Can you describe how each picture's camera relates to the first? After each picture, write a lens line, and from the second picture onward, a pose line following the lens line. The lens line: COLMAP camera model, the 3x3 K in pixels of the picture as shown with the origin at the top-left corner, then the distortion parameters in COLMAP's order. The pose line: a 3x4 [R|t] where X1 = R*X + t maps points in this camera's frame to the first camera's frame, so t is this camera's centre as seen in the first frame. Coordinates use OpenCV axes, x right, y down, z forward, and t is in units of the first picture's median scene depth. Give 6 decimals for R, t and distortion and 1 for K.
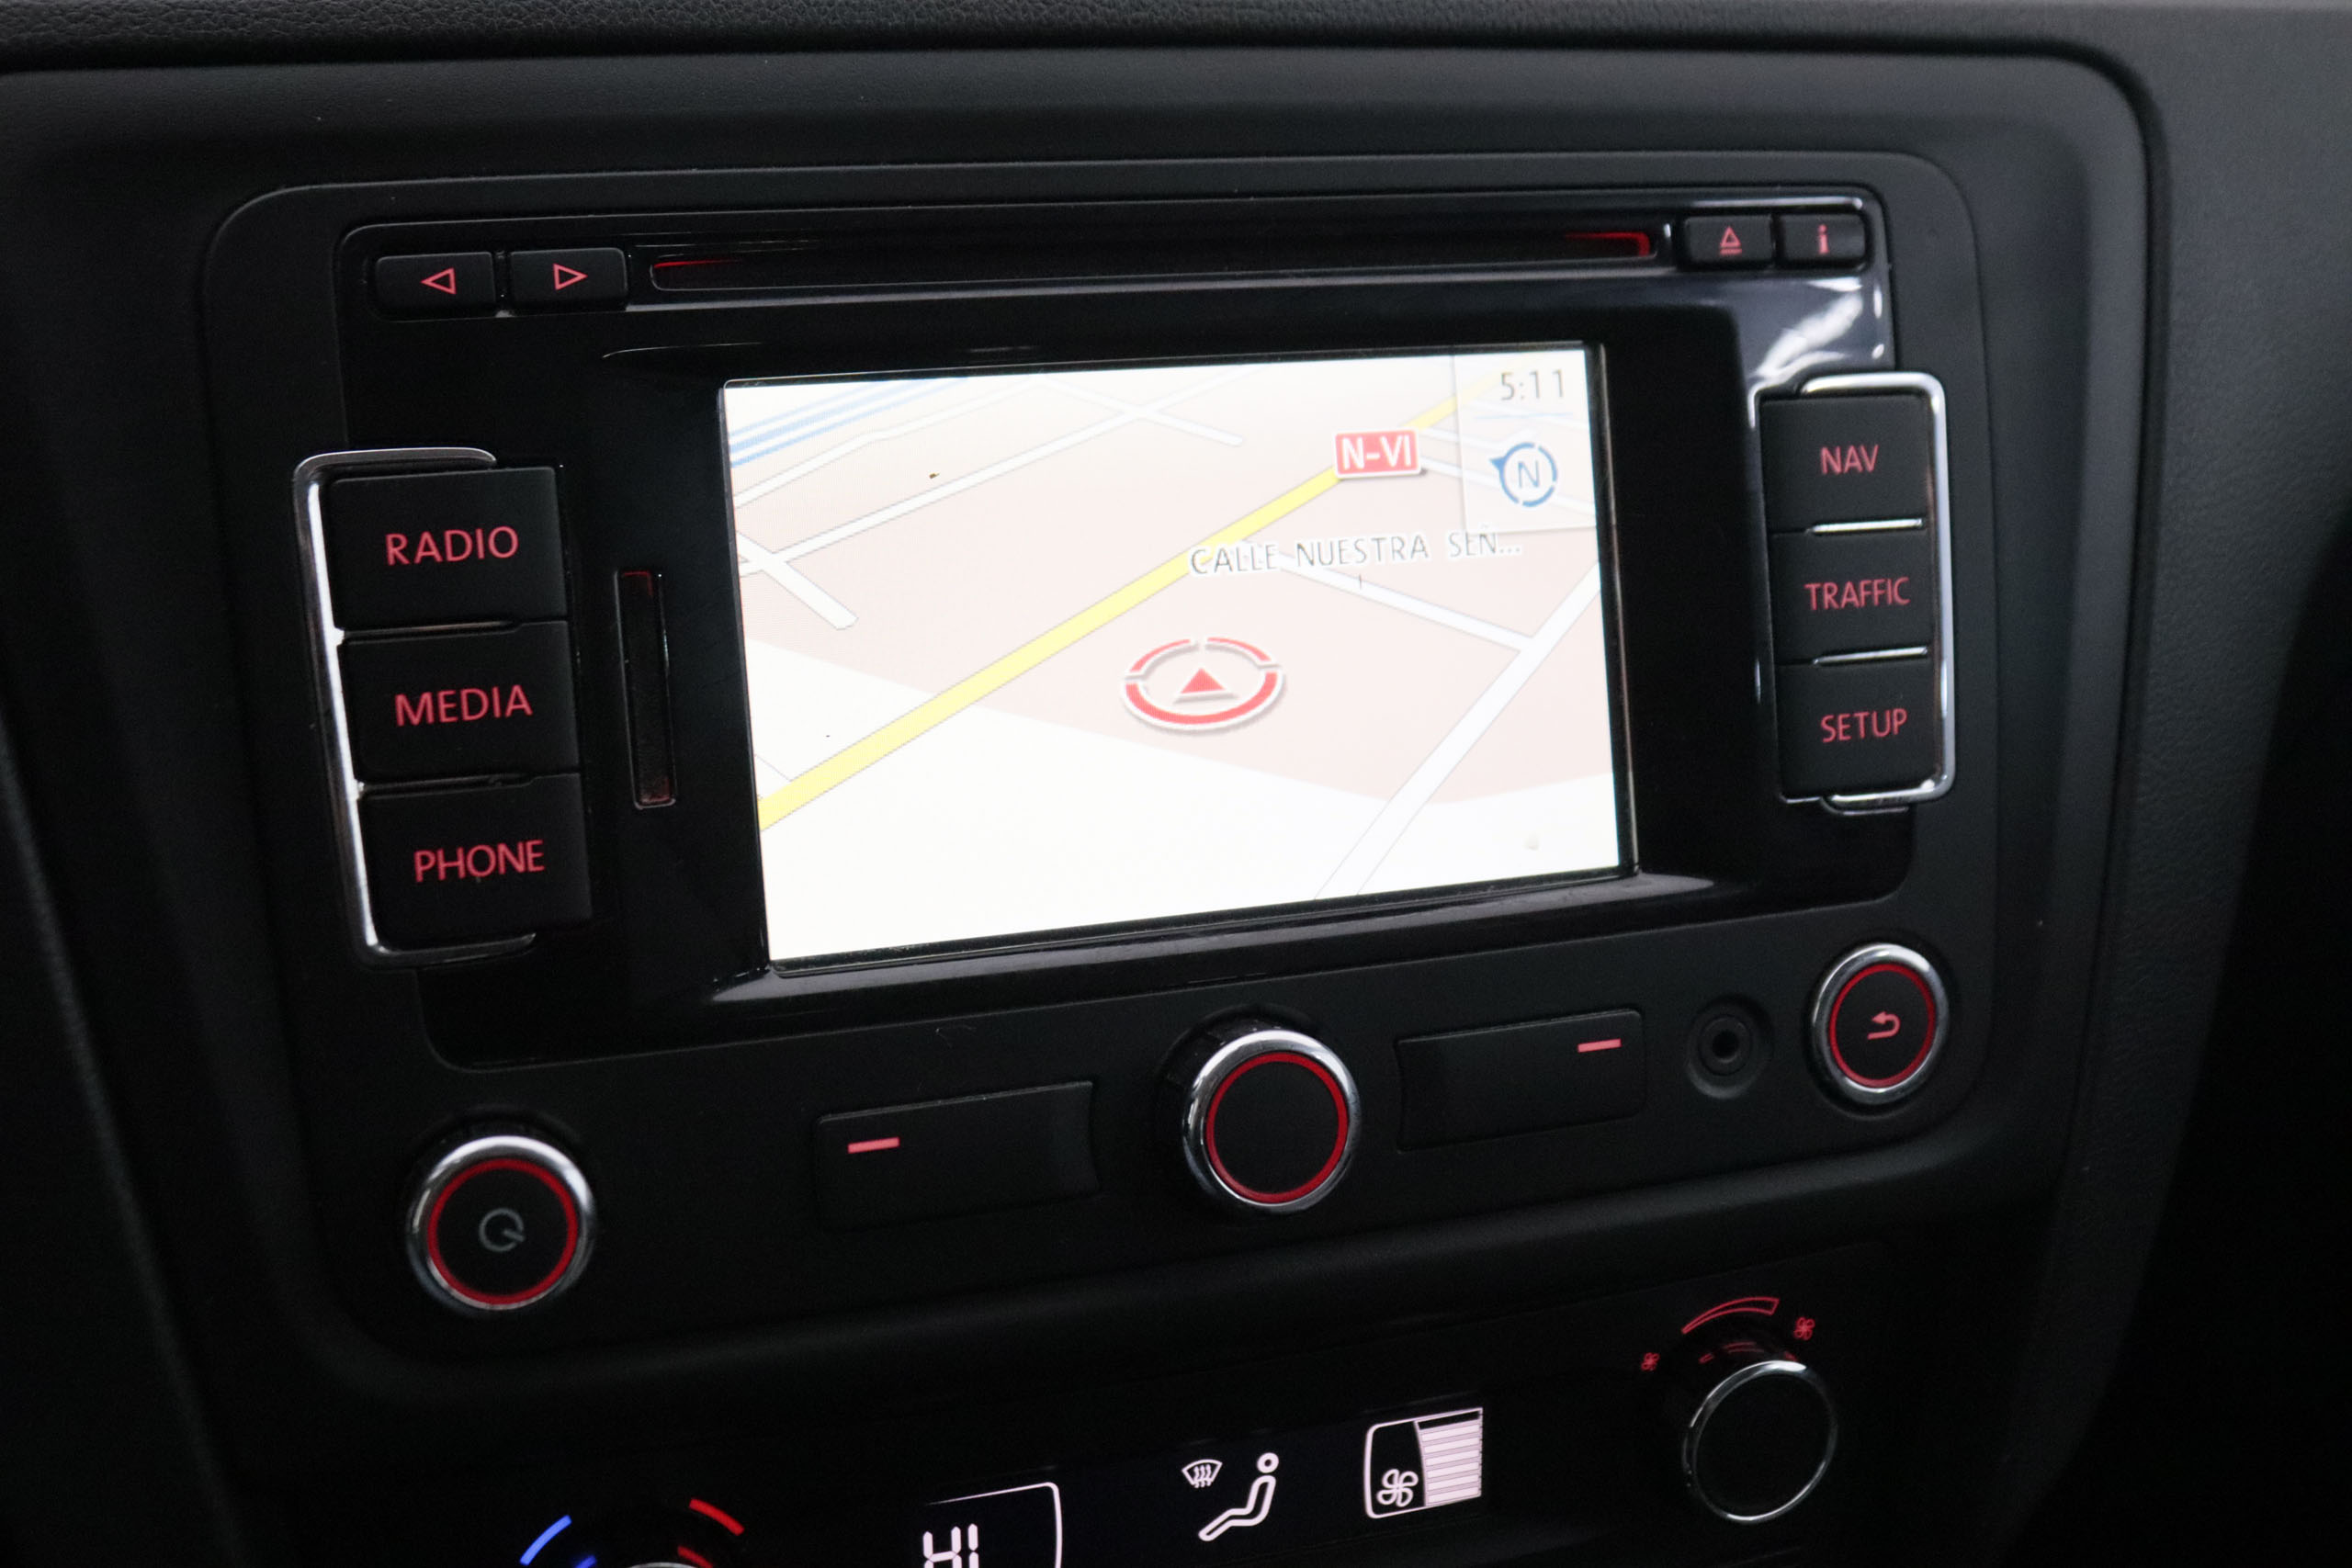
lens RADIAL K [[2797.5, 0, 1181.7], [0, 2797.5, 776.7], [0, 0, 1]] dist [-0.099612, 0.000000]
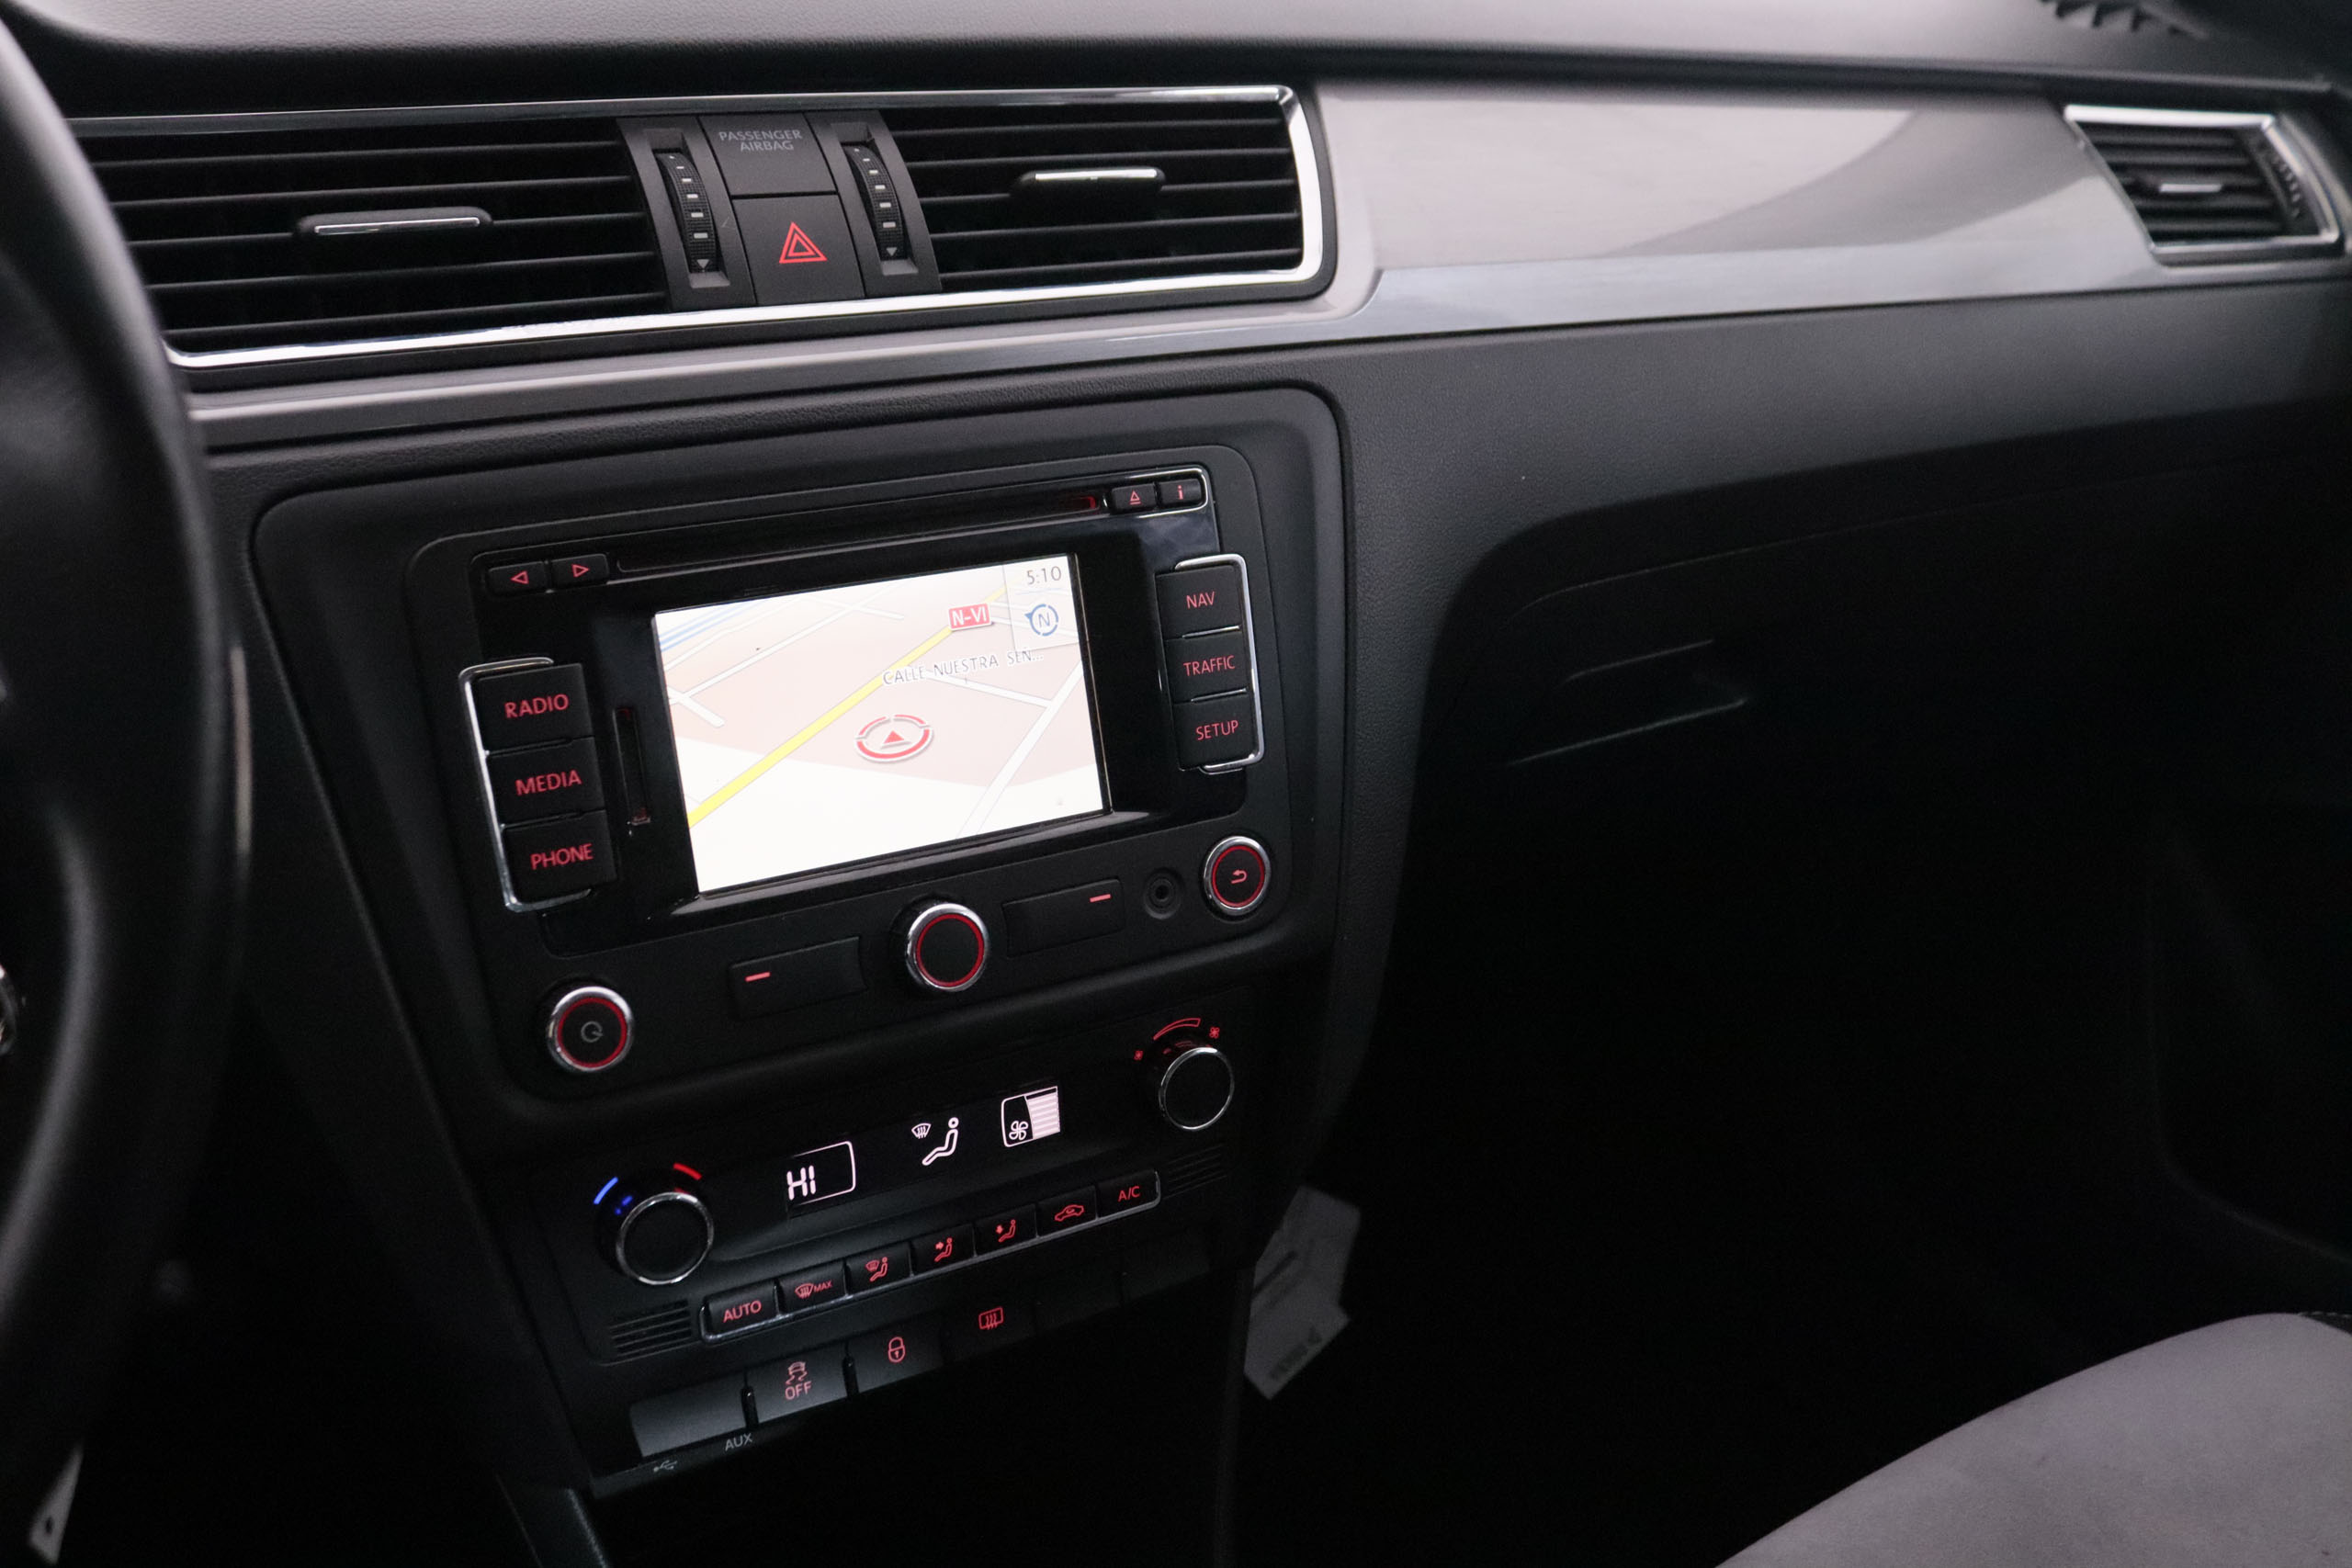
lens RADIAL K [[2173.7, 0, 1195.4], [0, 2173.7, 774.4], [0, 0, 1]] dist [-0.105797, 0.000000]
pose [[0.976977, -0.080895, 0.197412, -0.088499], [0.075846, 0.996573, 0.033017, -0.040811], [-0.199406, -0.017284, 0.979764, -0.566111]]
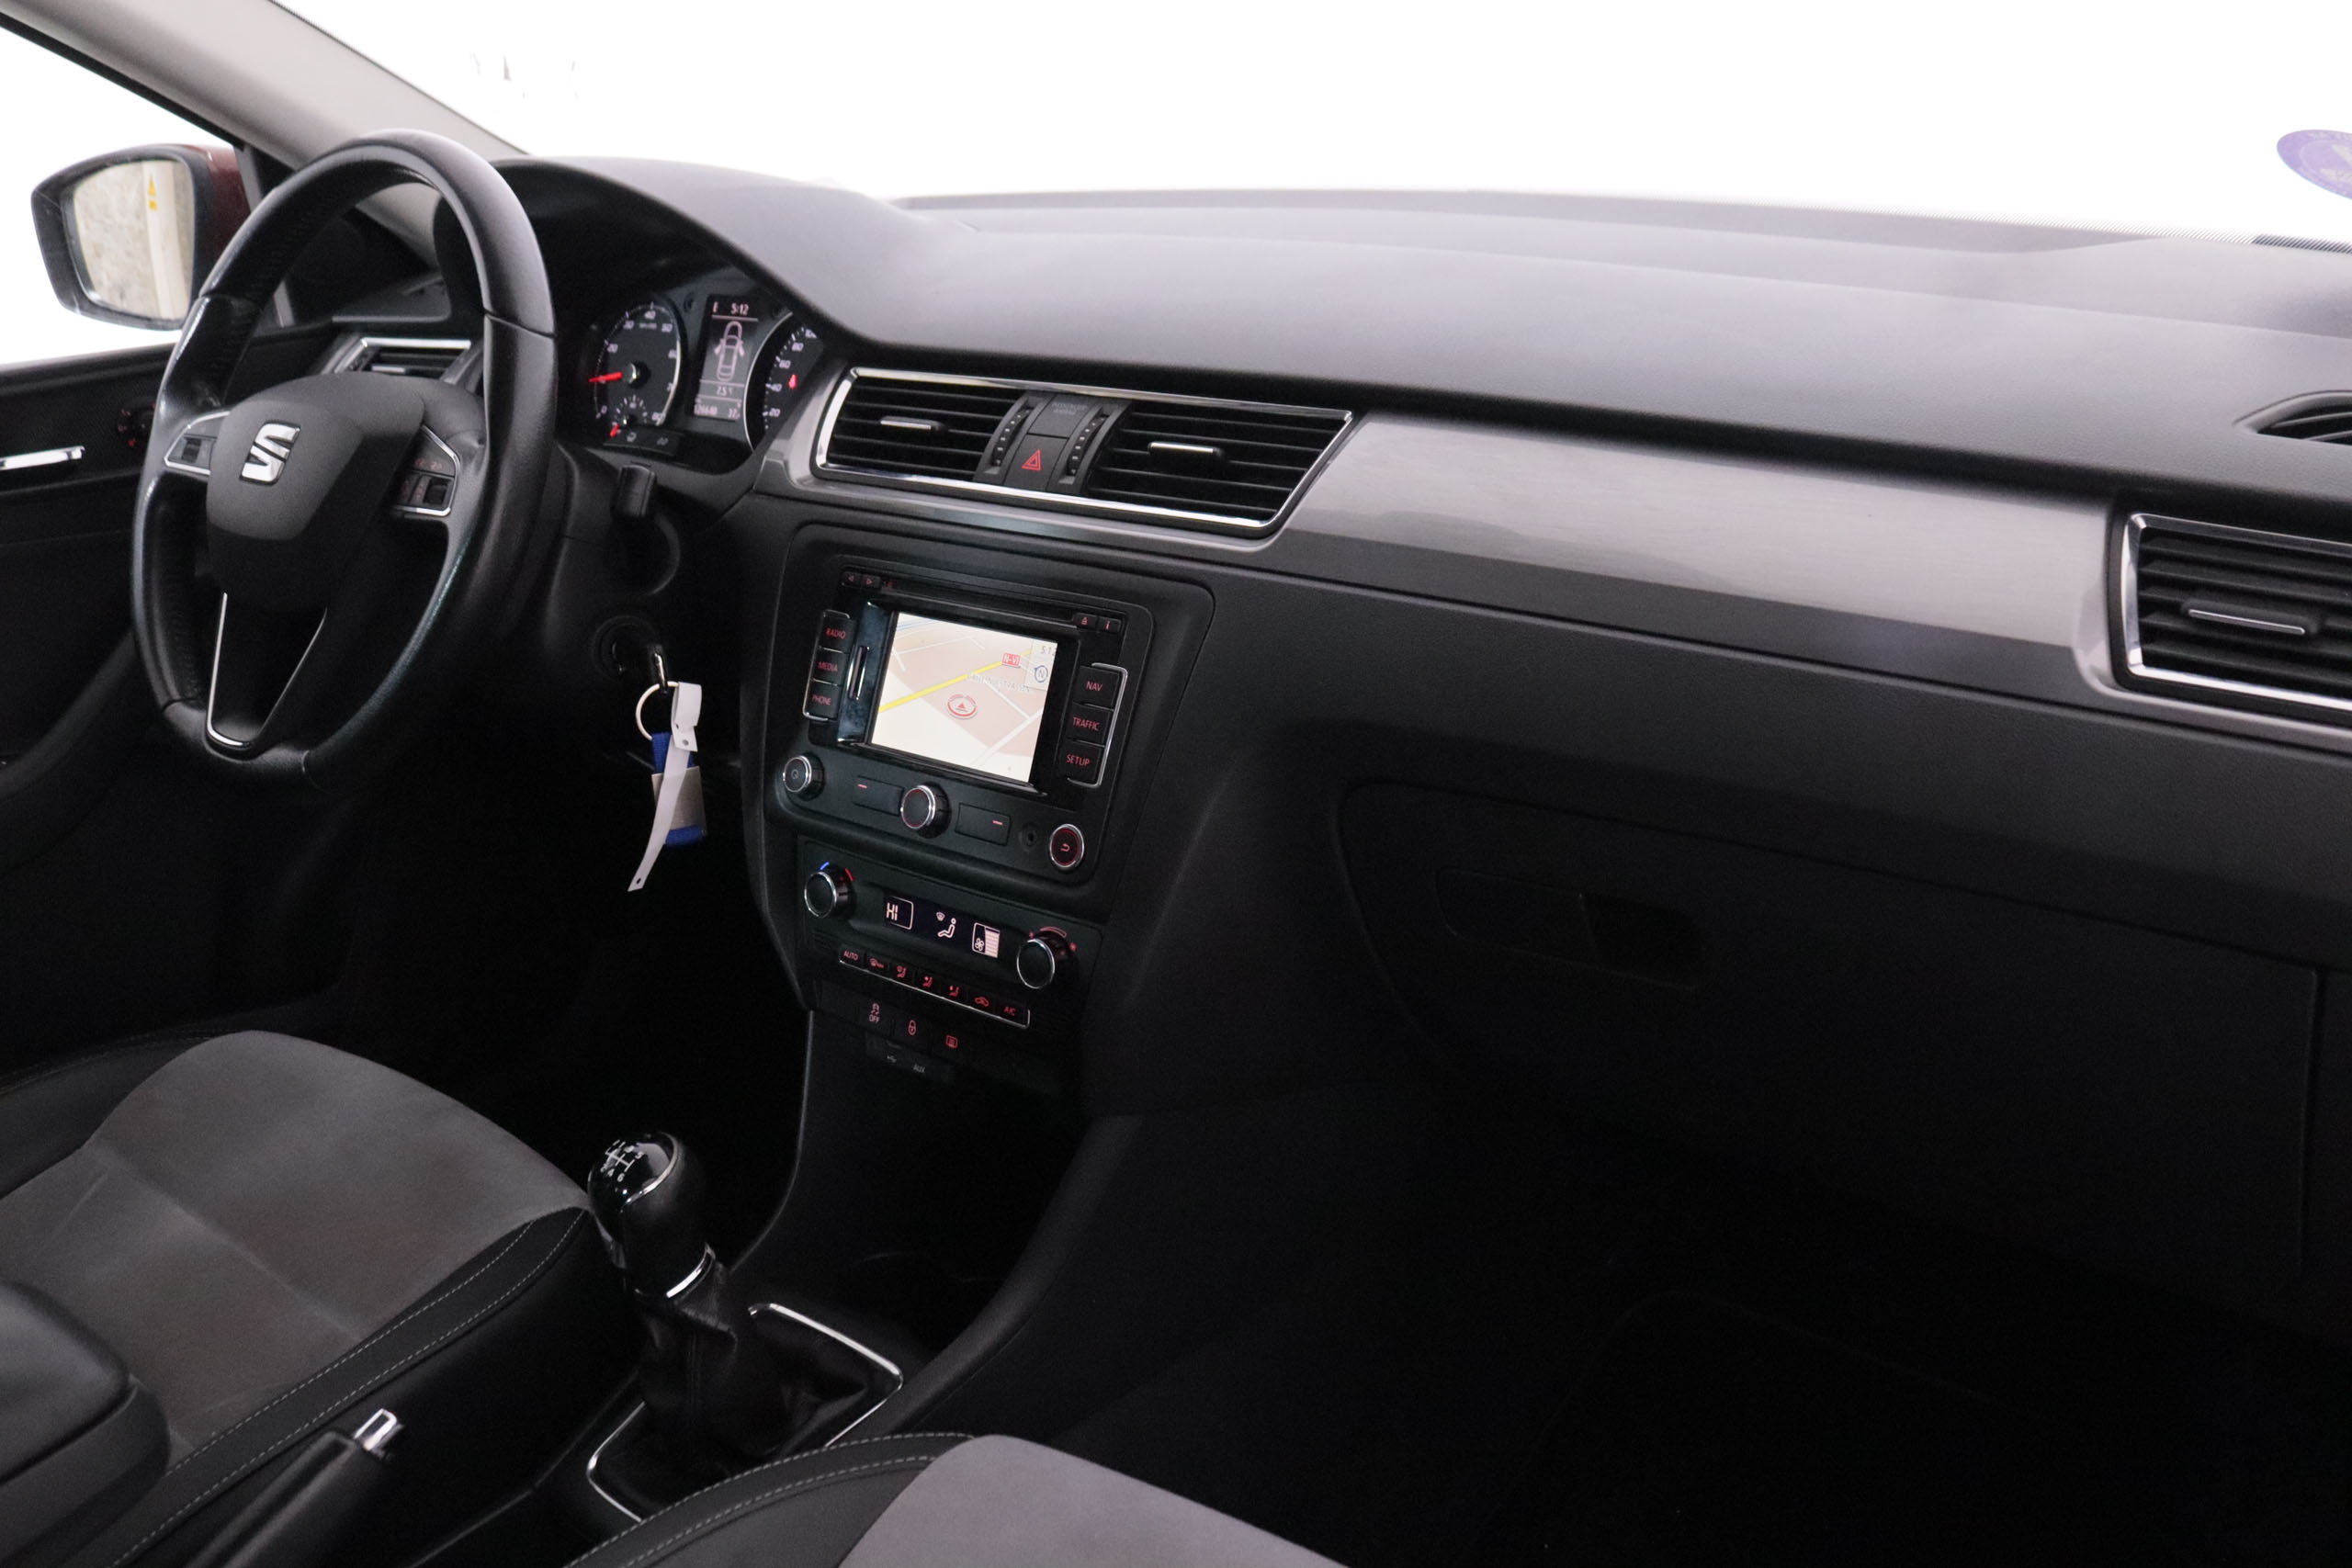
lens RADIAL K [[2173.7, 0, 1174.3], [0, 2173.7, 776.0], [0, 0, 1]] dist [-0.105797, 0.000000]
pose [[0.500211, 0.203512, -0.841649, 2.663809], [-0.297199, 0.953294, 0.053876, -0.187471], [0.813303, 0.223187, 0.537331, -0.370328]]
